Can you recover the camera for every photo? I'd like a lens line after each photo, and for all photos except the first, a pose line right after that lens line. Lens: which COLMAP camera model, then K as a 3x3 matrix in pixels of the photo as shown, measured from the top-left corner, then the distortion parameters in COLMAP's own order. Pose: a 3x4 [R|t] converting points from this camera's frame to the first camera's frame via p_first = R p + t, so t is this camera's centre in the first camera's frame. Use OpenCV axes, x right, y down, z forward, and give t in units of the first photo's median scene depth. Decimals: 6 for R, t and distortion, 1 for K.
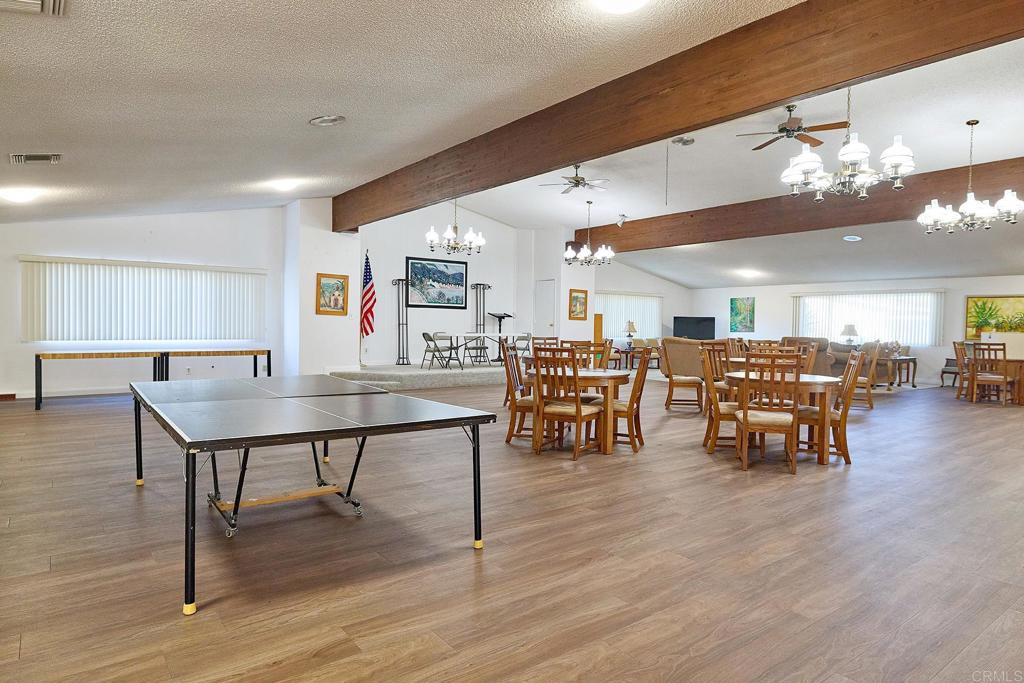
lens RADIAL K [[618.4, 0, 507.0], [0, 618.4, 339.6], [0, 0, 1]] dist [-0.040436, -0.000745]
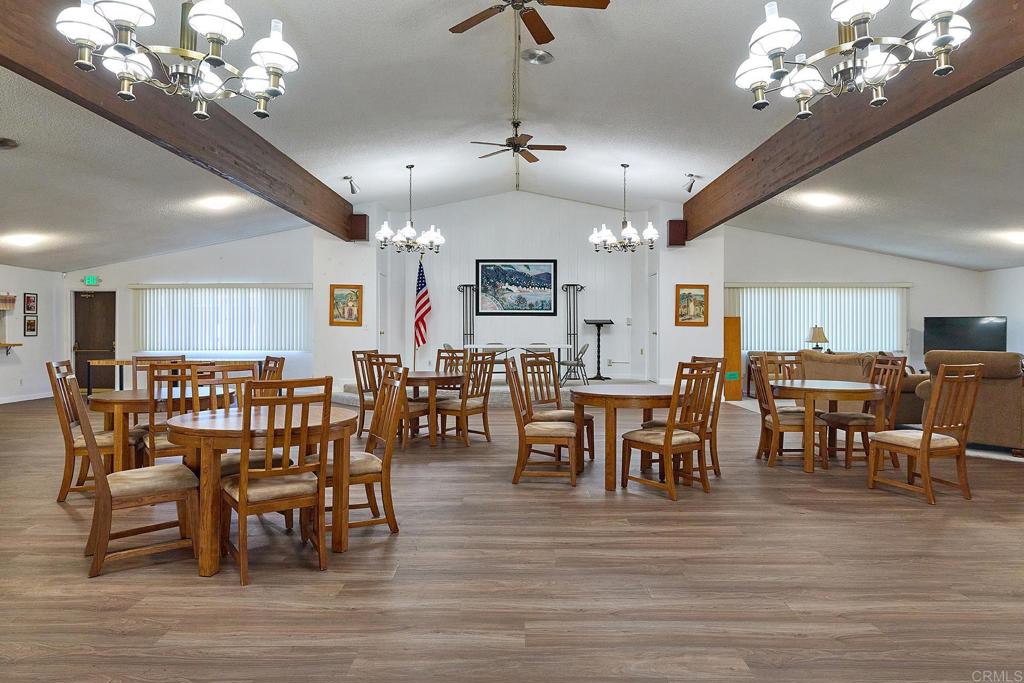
lens RADIAL K [[618.4, 0, 511.0], [0, 618.4, 335.0], [0, 0, 1]] dist [-0.040436, -0.000745]
pose [[0.790669, -0.010158, -0.612160, 0.413386], [-0.004103, 0.999752, -0.021890, -0.004274], [0.612231, 0.019820, 0.790431, 0.307114]]
